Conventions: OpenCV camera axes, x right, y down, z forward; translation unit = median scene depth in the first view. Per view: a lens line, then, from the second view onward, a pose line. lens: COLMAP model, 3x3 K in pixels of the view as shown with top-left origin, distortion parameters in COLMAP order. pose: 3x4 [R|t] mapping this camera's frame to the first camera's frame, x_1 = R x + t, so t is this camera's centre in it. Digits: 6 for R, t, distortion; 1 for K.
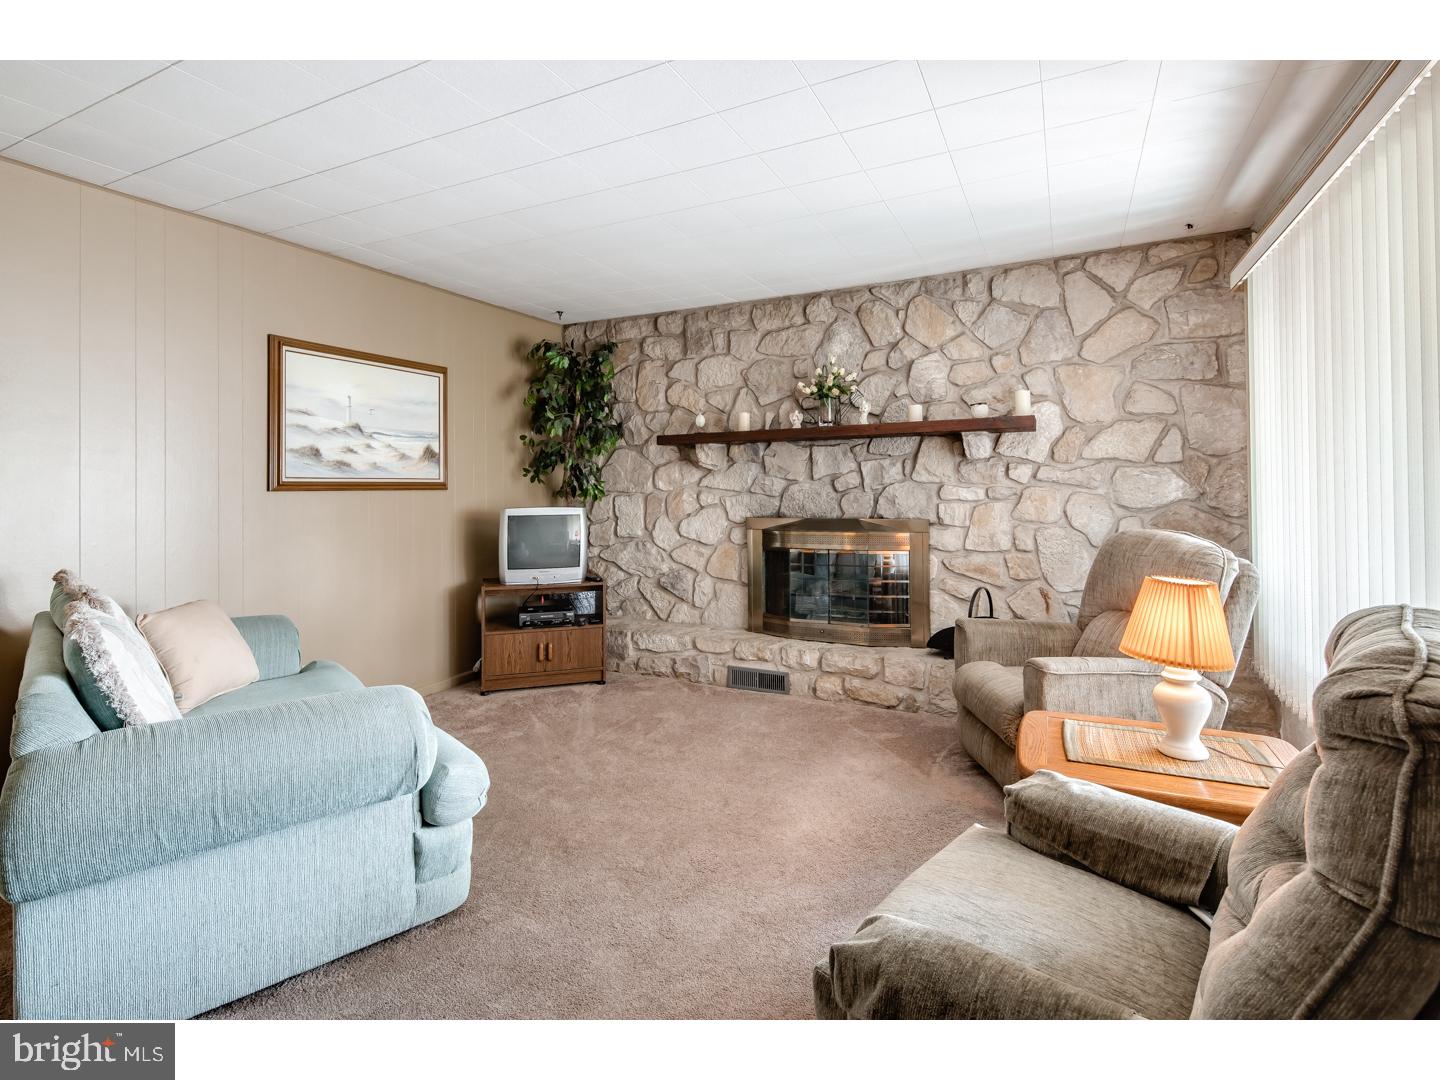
lens RADIAL K [[693.2, 0, 726.5], [0, 693.2, 486.5], [0, 0, 1]] dist [0.002009, -0.000985]
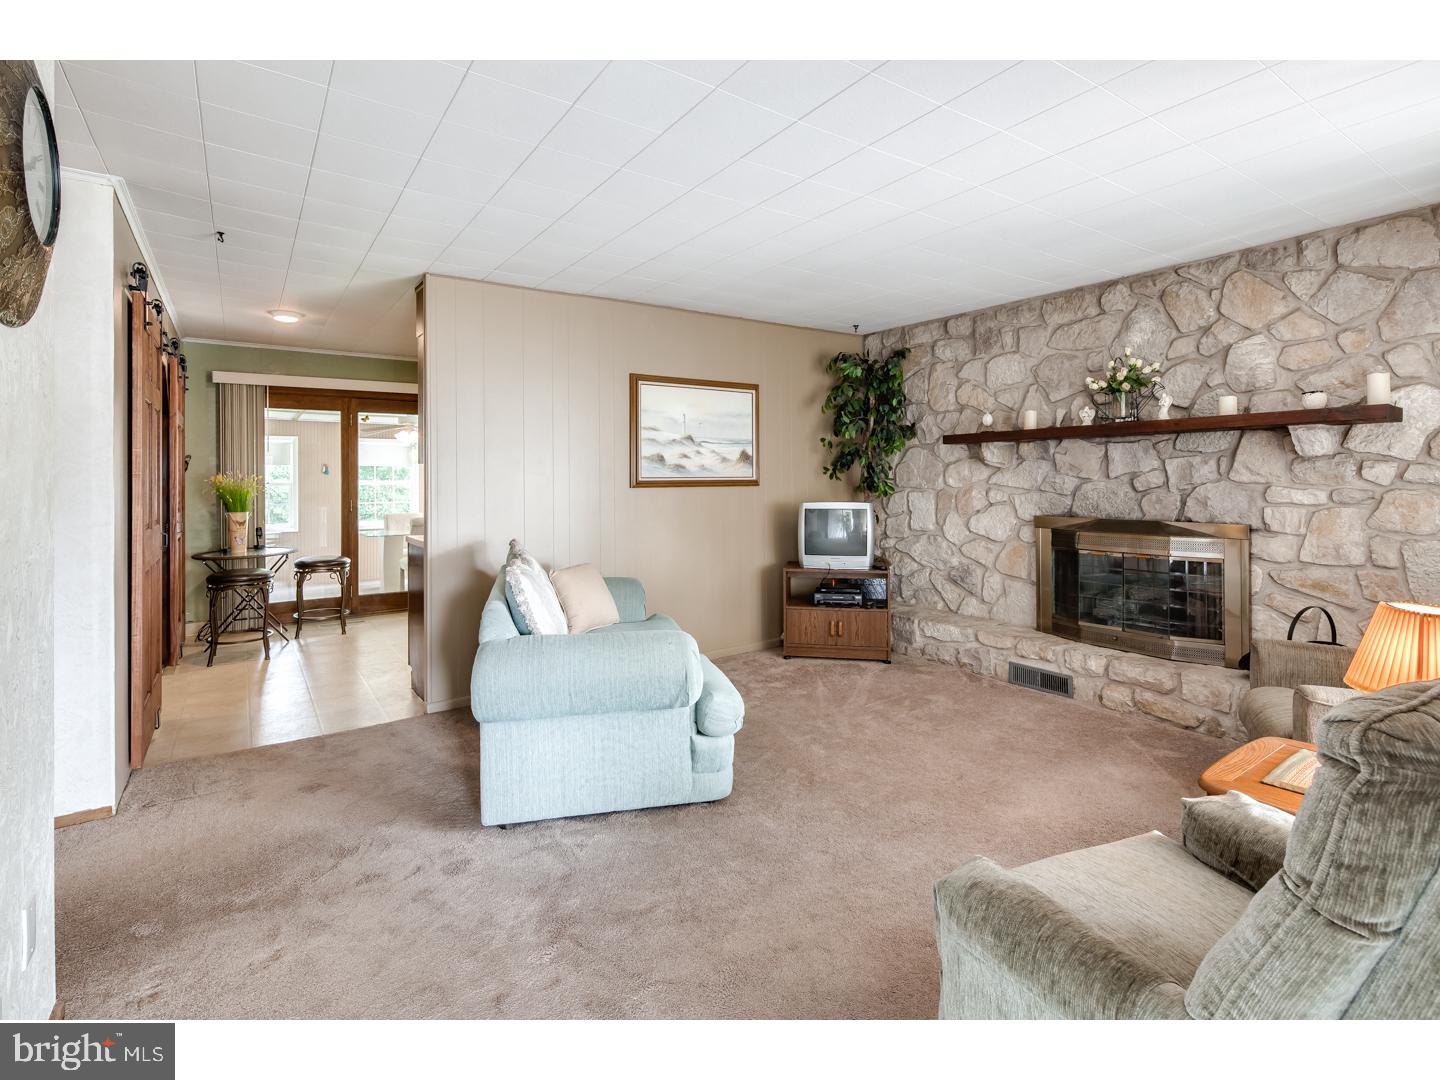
lens RADIAL K [[693.2, 0, 726.5], [0, 693.2, 486.5], [0, 0, 1]] dist [0.002009, -0.000985]
pose [[0.878062, 0.009196, -0.478459, 0.128339], [-0.000930, 0.999846, 0.017509, -0.015700], [0.478546, -0.014929, 0.877935, -0.089541]]
